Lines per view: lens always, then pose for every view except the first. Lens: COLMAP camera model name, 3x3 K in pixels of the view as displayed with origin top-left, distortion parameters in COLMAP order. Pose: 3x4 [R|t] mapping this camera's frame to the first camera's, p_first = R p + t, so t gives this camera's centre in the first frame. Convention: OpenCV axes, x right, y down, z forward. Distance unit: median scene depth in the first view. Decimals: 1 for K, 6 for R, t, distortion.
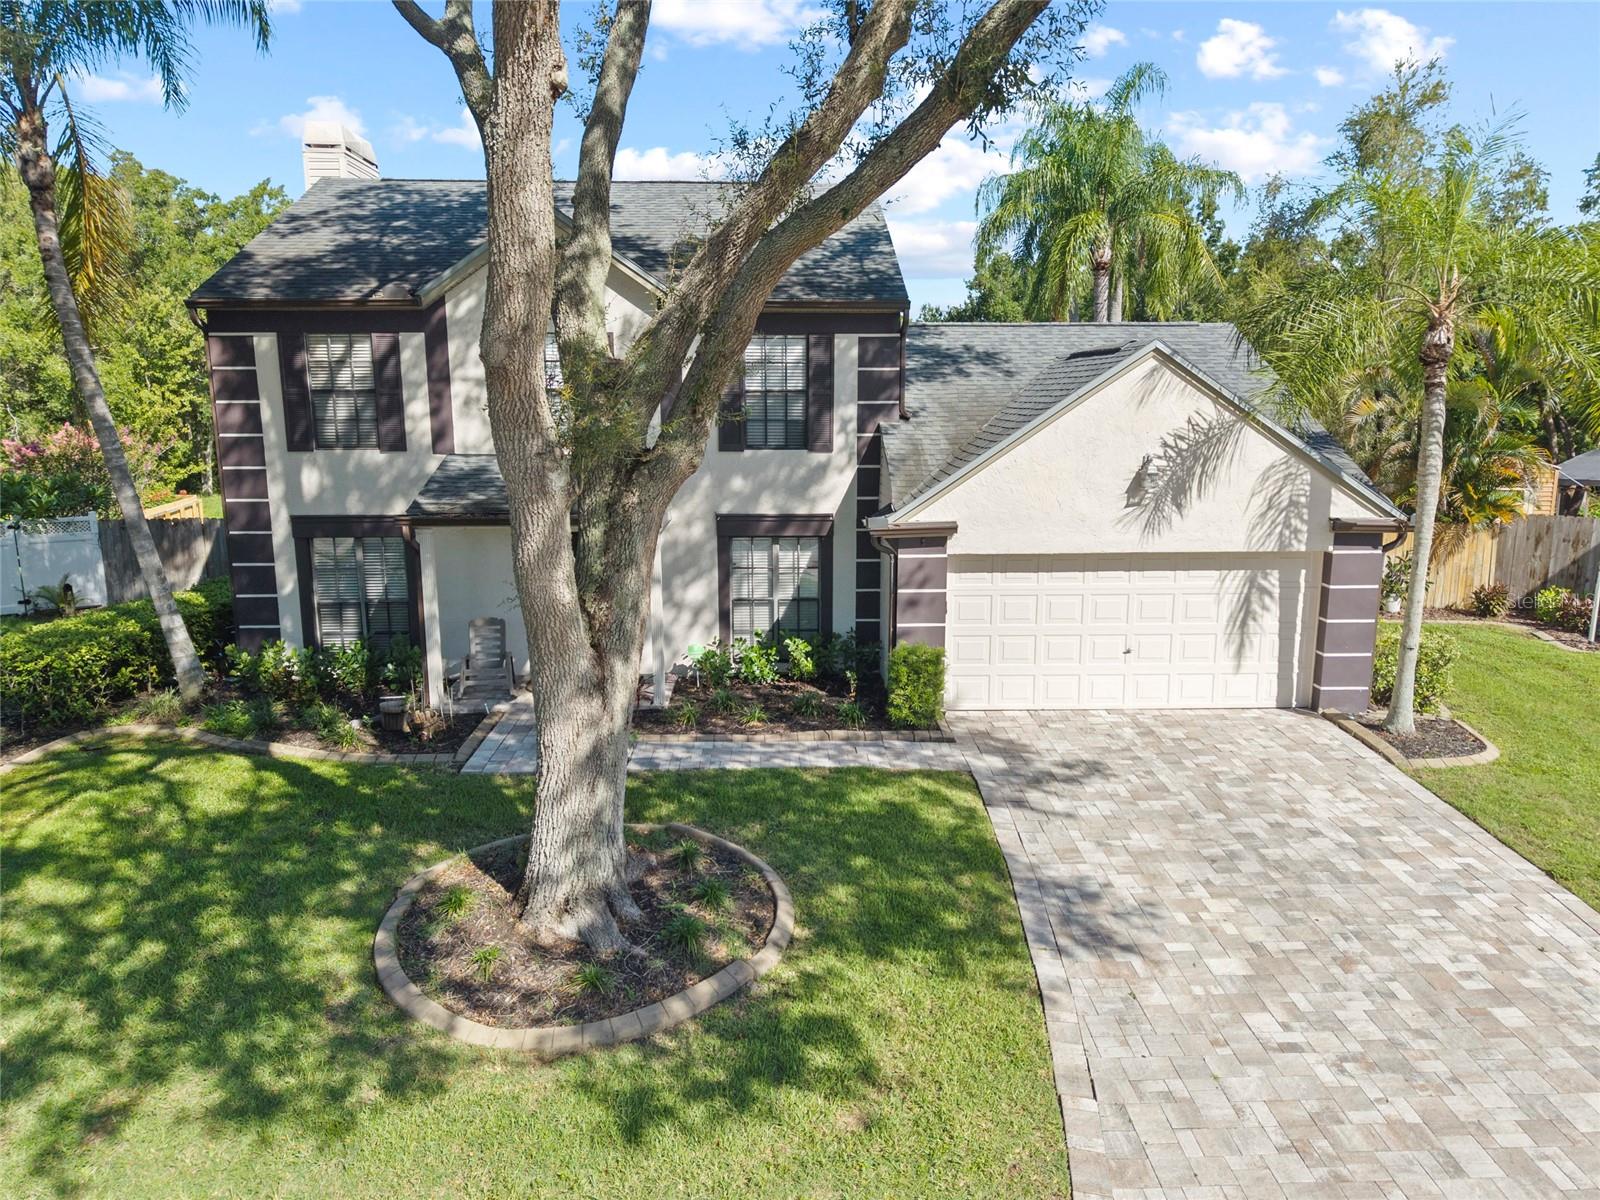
lens RADIAL K [[1157.8, 0, 800.0], [0, 1157.8, 600.0], [0, 0, 1]] dist [0.005078, 0.004425]
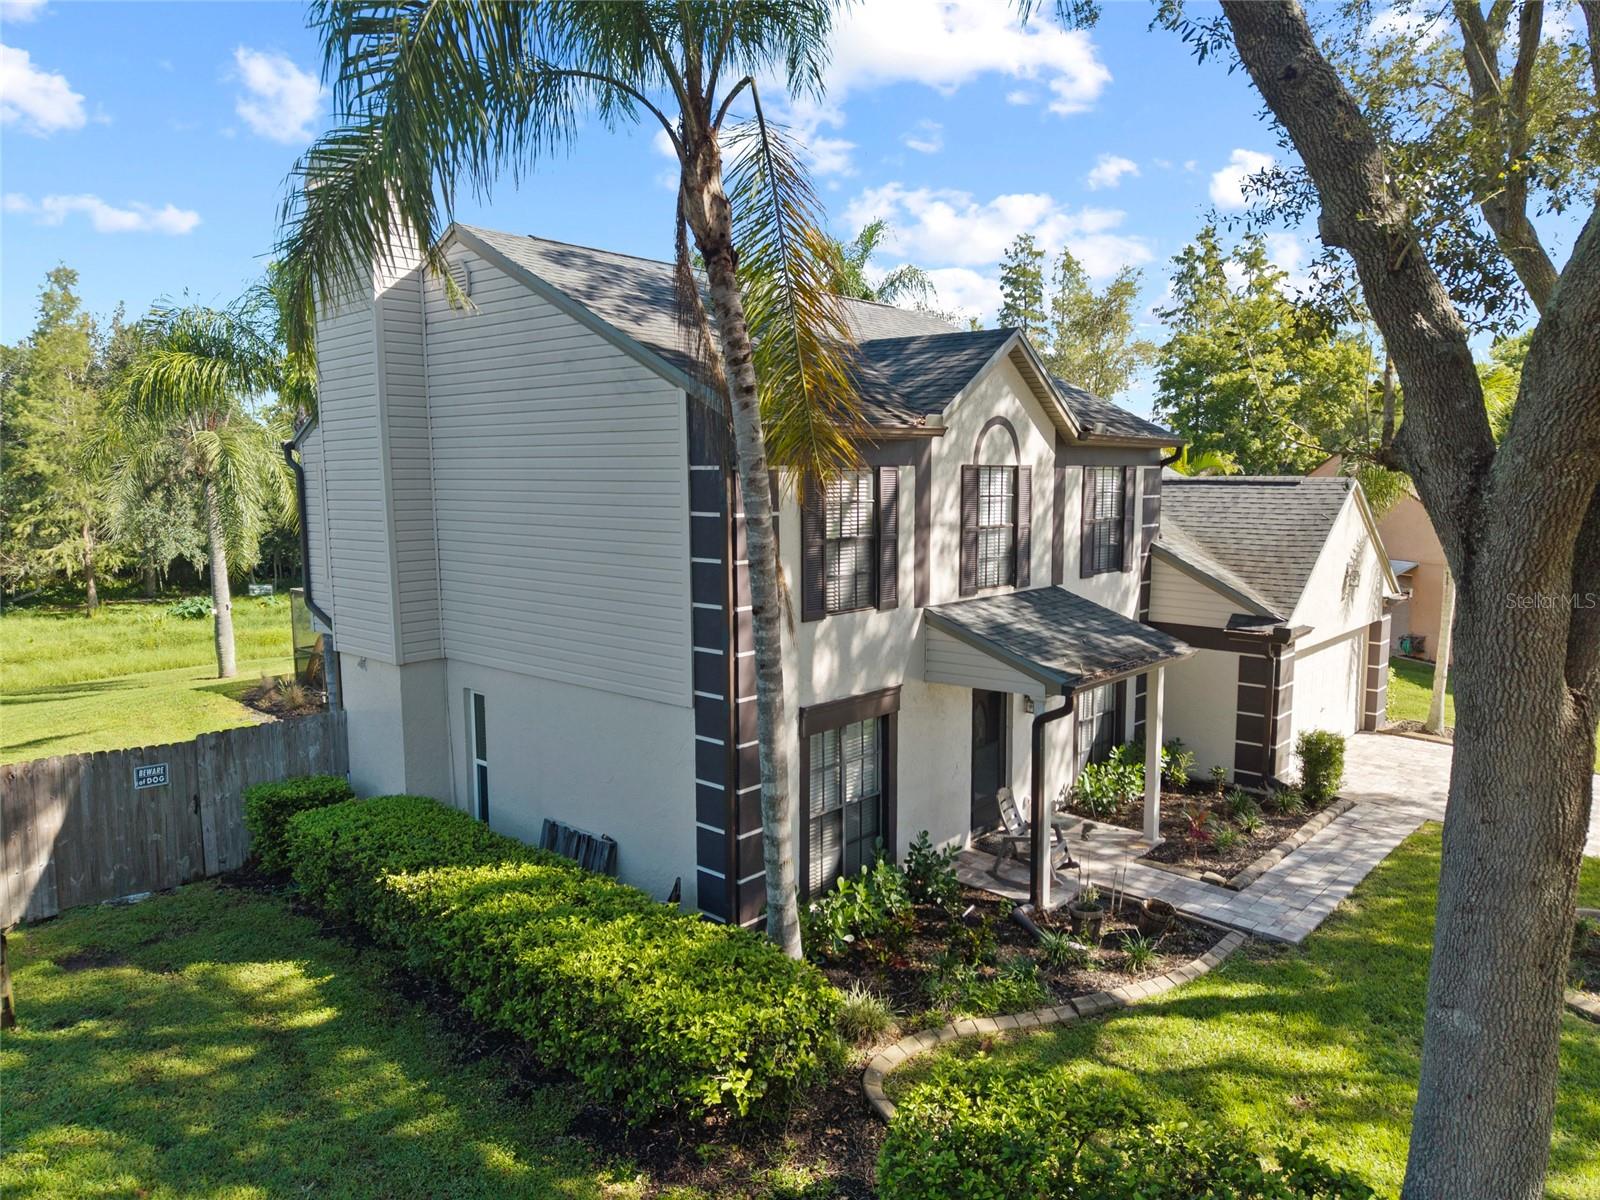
lens RADIAL K [[1083.5, 0, 800.0], [0, 1083.5, 600.0], [0, 0, 1]] dist [-0.000389, -0.002059]
pose [[0.683165, -0.076577, 0.726237, -1.047153], [0.136769, 0.990307, -0.024235, -0.141994], [-0.717342, 0.115883, 0.687017, 0.578720]]
